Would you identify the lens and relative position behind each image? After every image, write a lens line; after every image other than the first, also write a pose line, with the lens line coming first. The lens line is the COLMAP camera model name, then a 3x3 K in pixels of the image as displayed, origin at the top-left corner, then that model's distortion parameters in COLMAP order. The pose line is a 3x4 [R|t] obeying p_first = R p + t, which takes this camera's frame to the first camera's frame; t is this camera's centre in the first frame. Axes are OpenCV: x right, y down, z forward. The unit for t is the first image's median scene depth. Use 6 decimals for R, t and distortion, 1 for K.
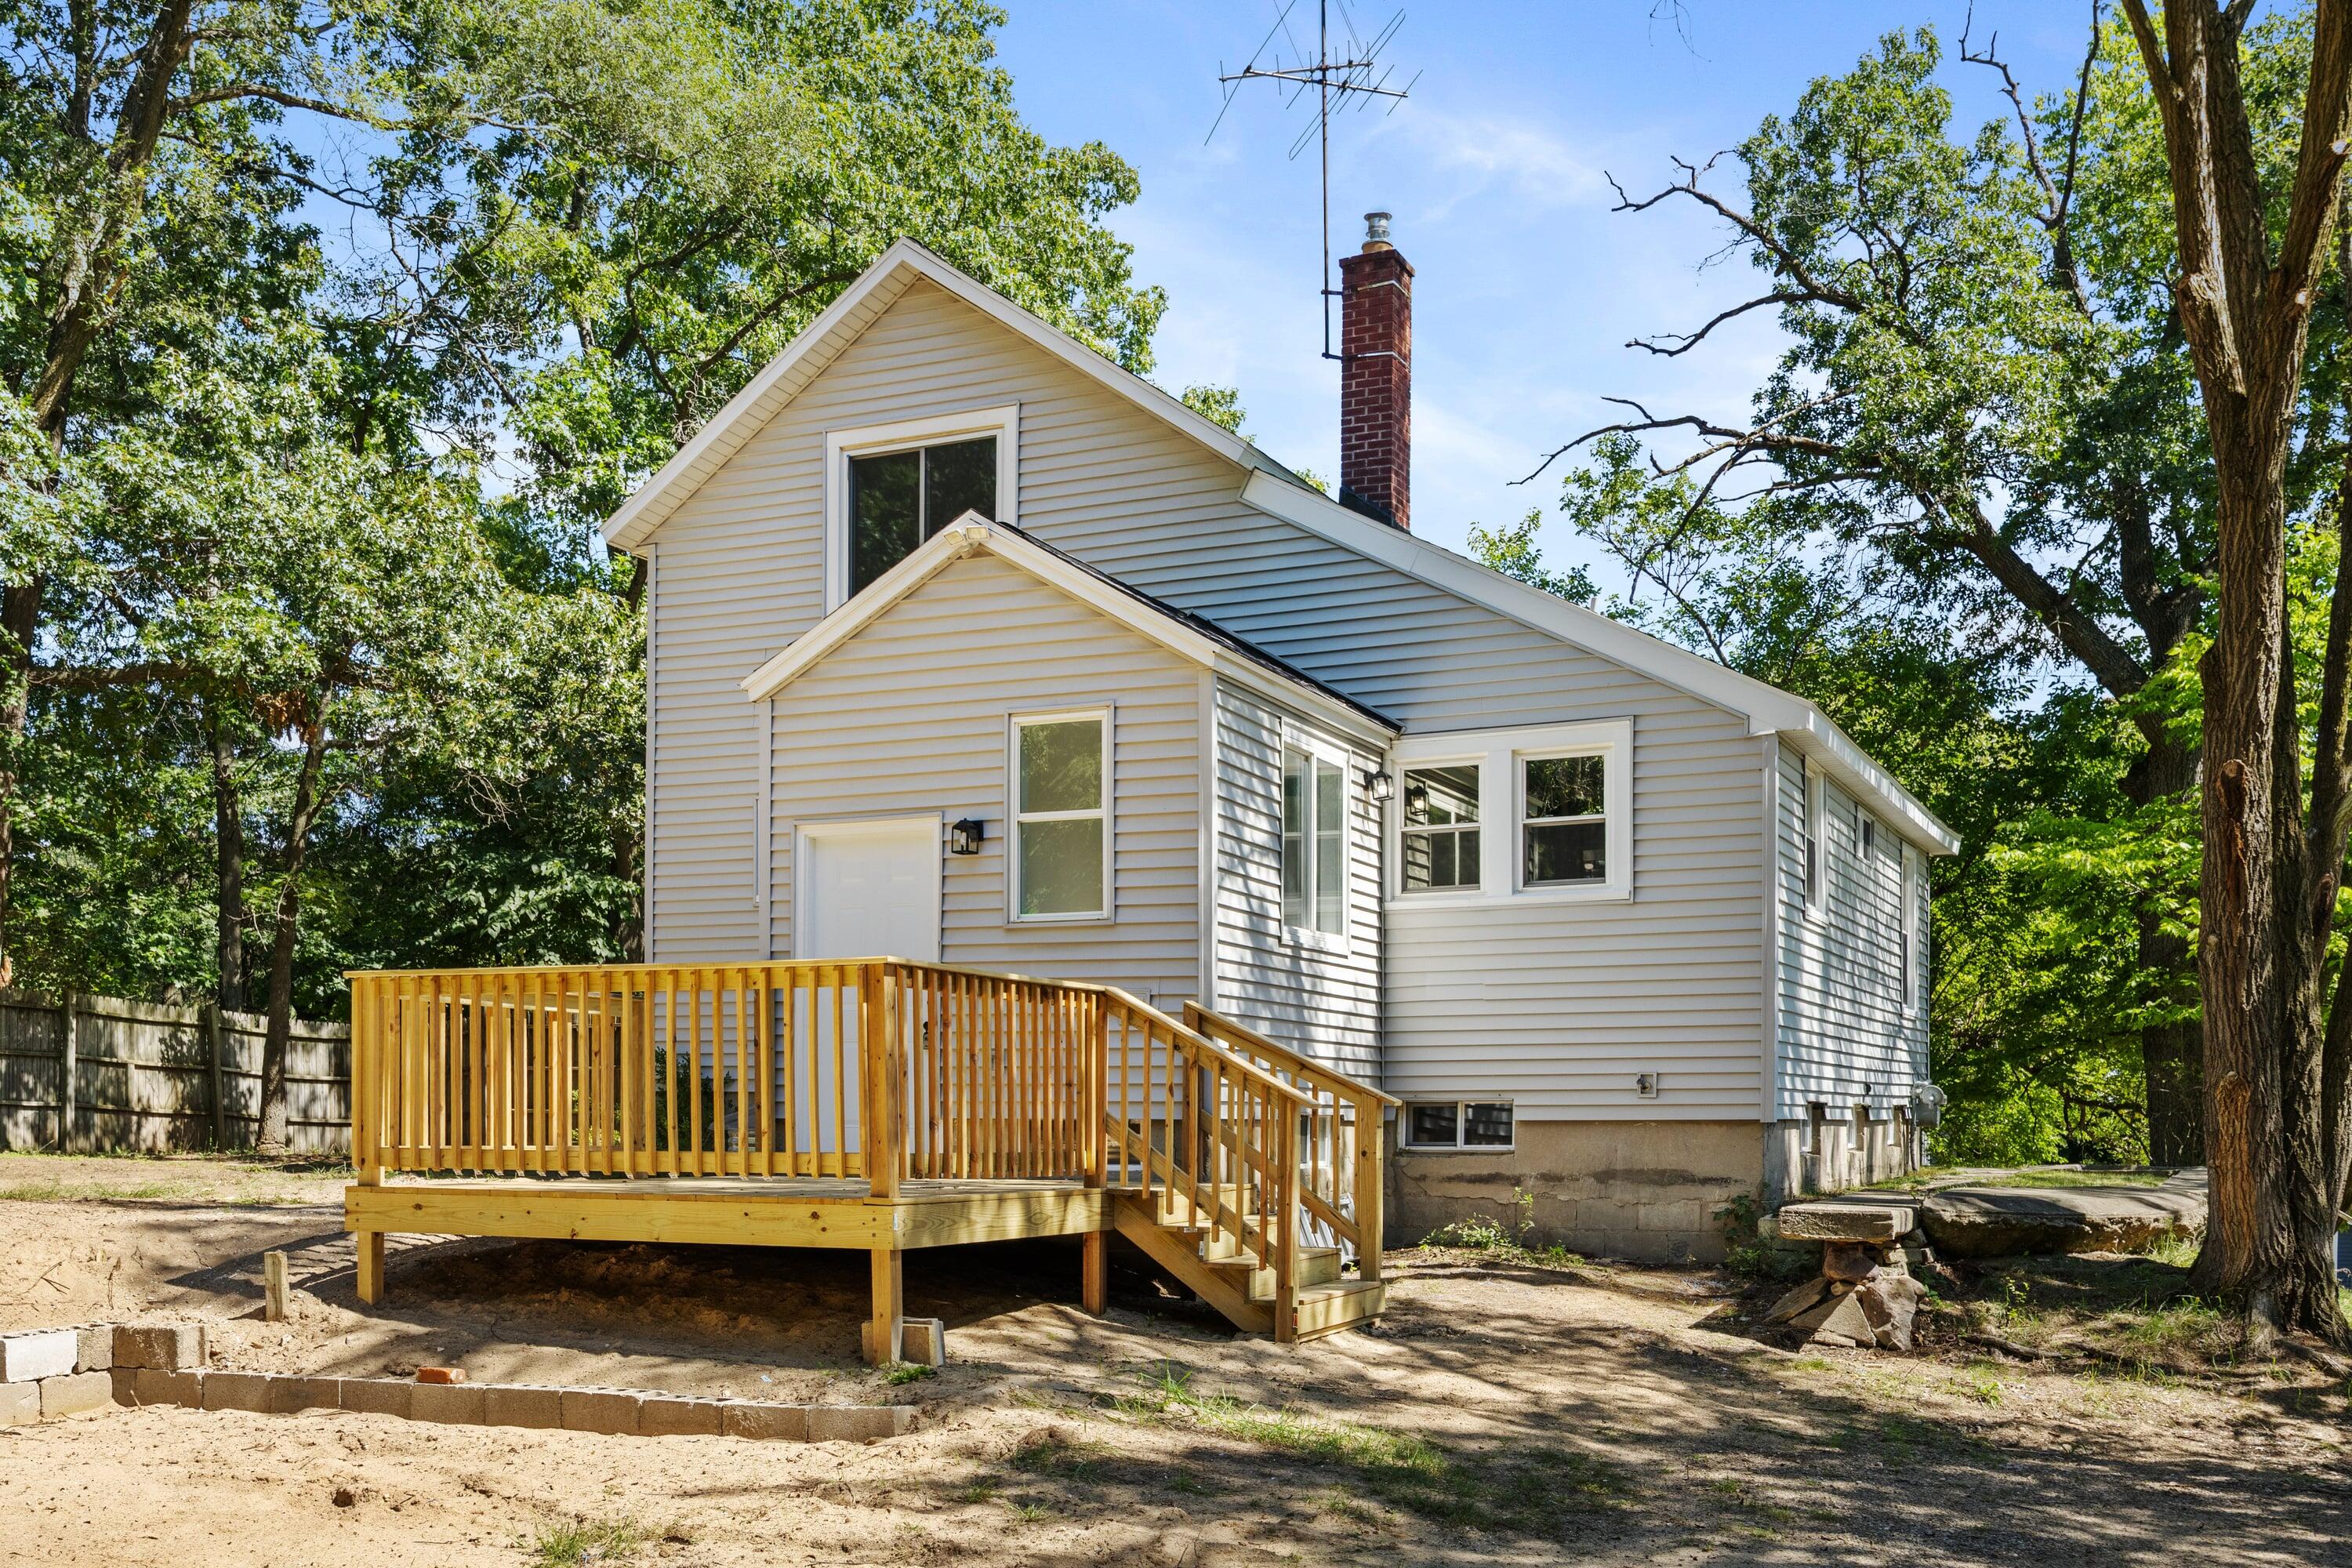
lens RADIAL K [[2178.0, 0, 1176.0], [0, 2178.0, 784.0], [0, 0, 1]] dist [-0.001125, 0.000675]
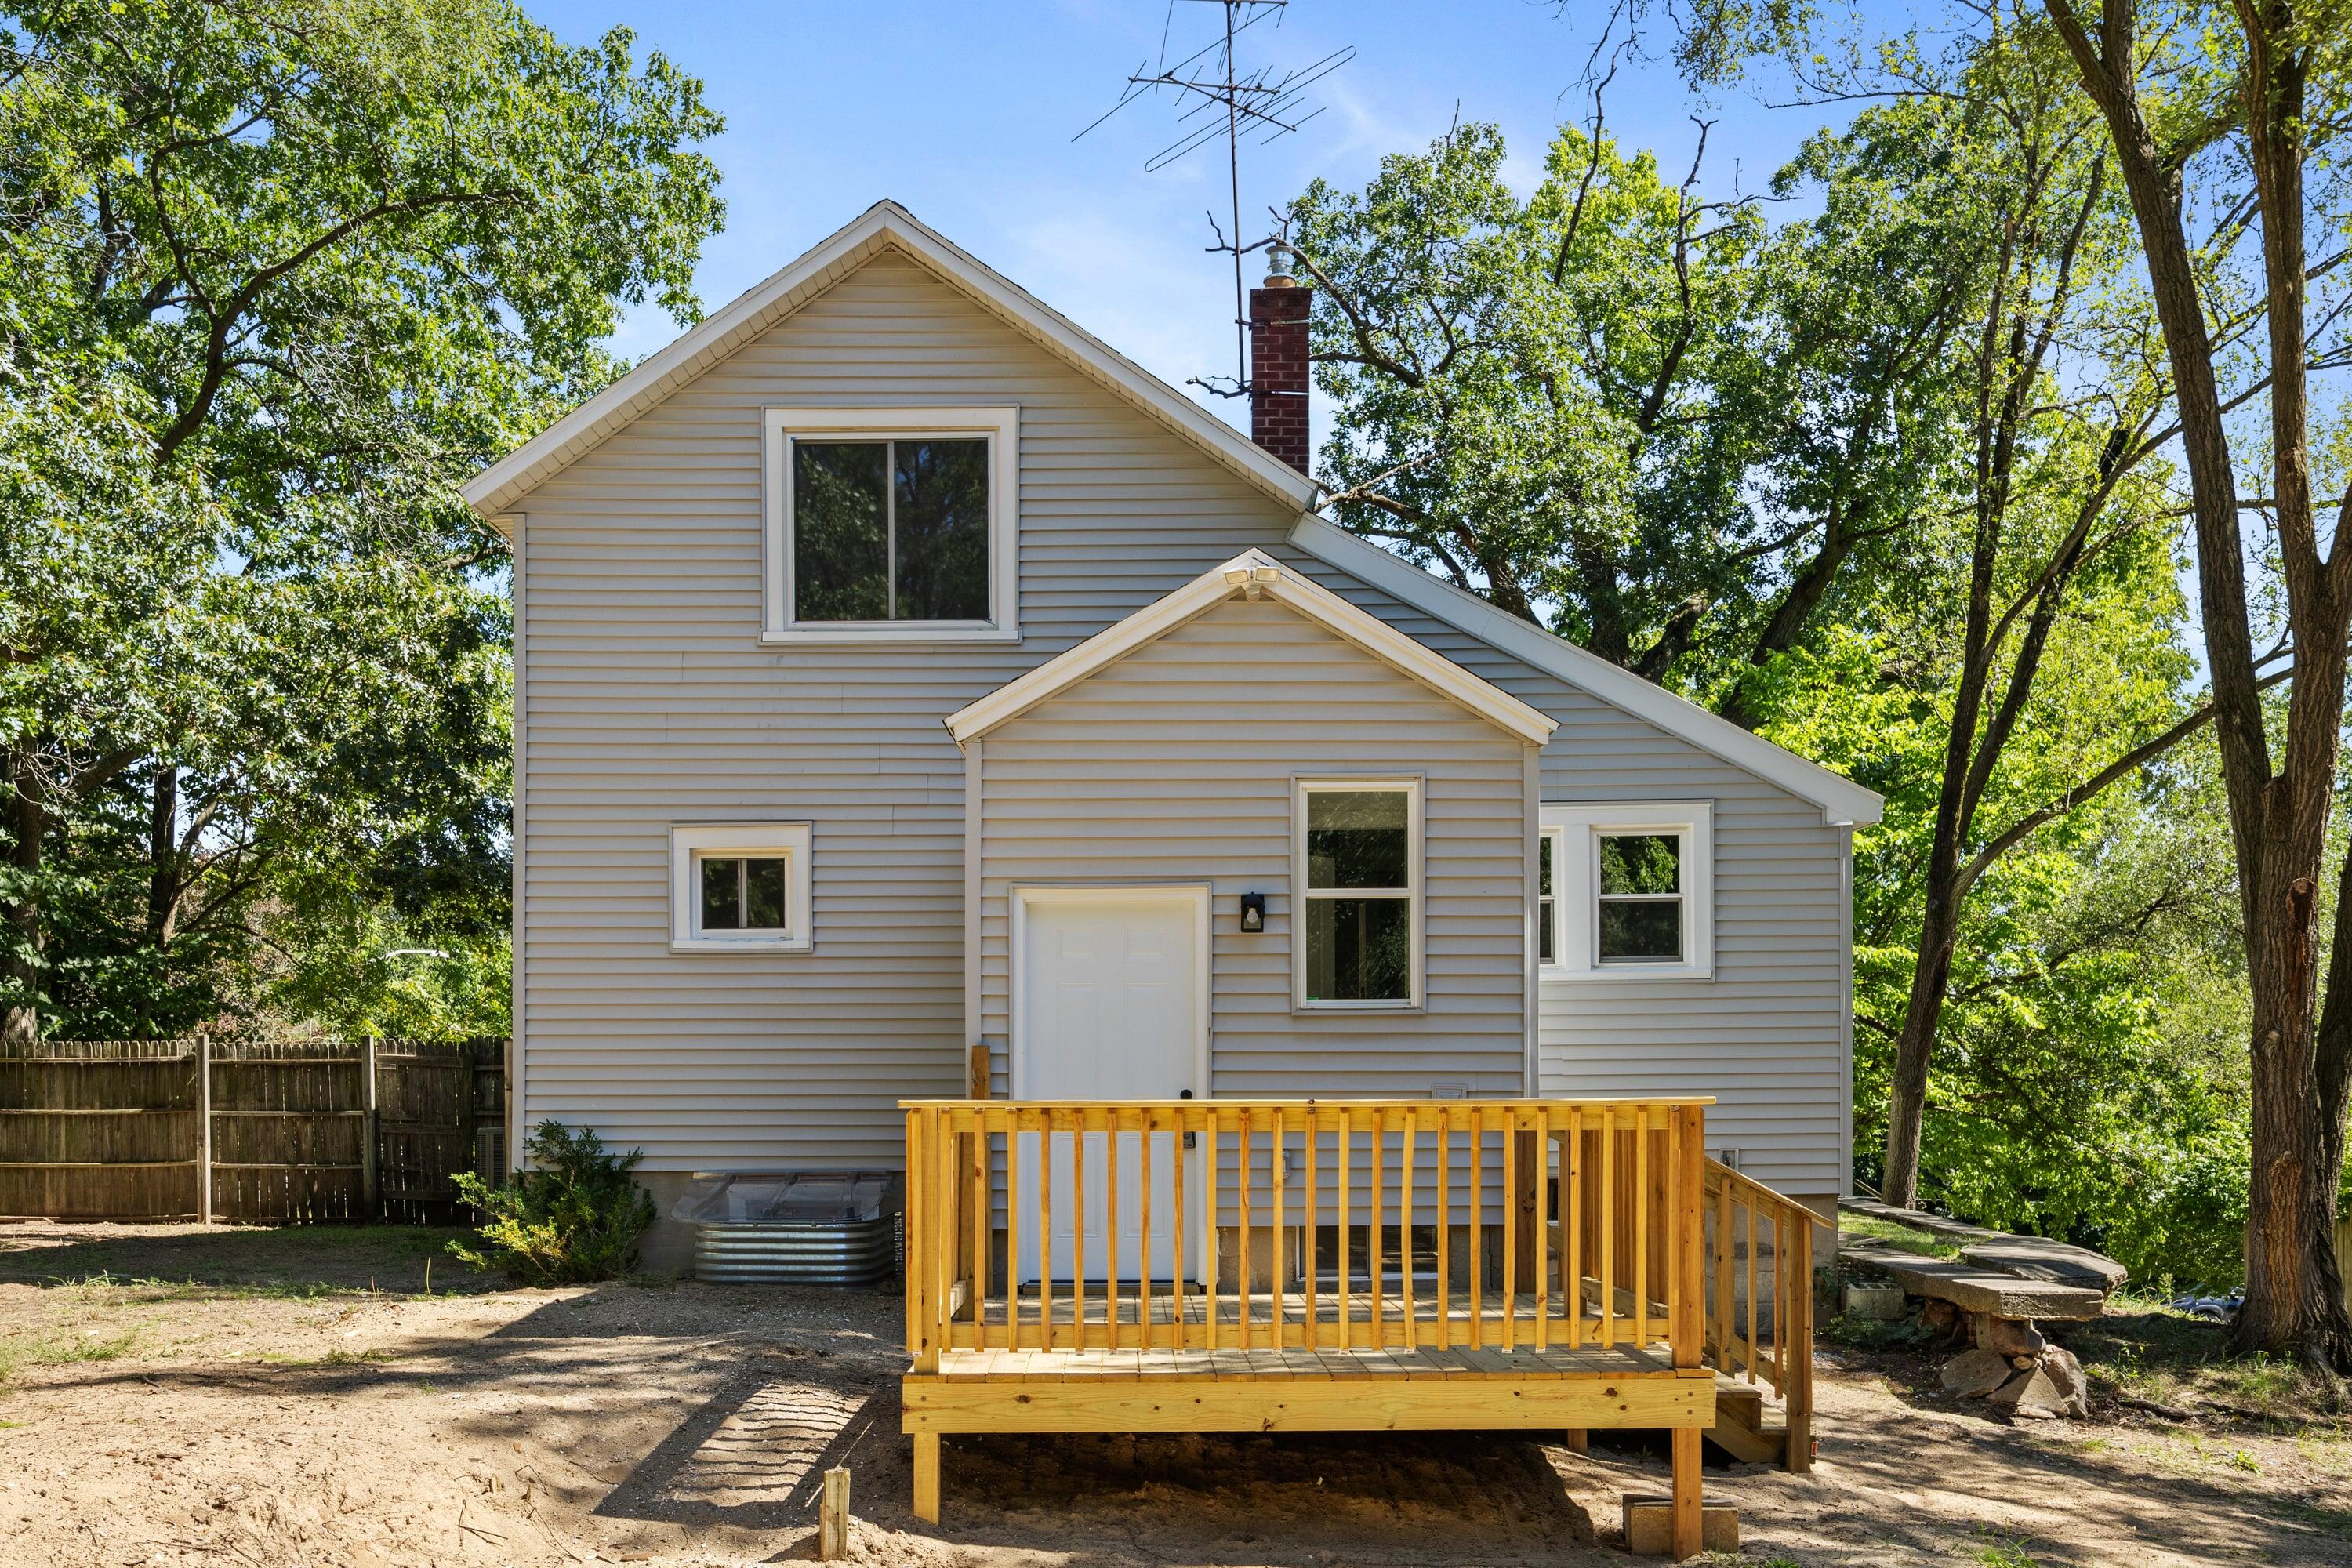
lens RADIAL K [[2150.2, 0, 1176.0], [0, 2150.2, 784.0], [0, 0, 1]] dist [-0.002572, 0.005250]
pose [[0.909616, 0.049657, 0.412471, -0.442591], [-0.052595, 0.998607, -0.004235, -0.021056], [-0.412107, -0.017842, 0.910961, 0.184906]]
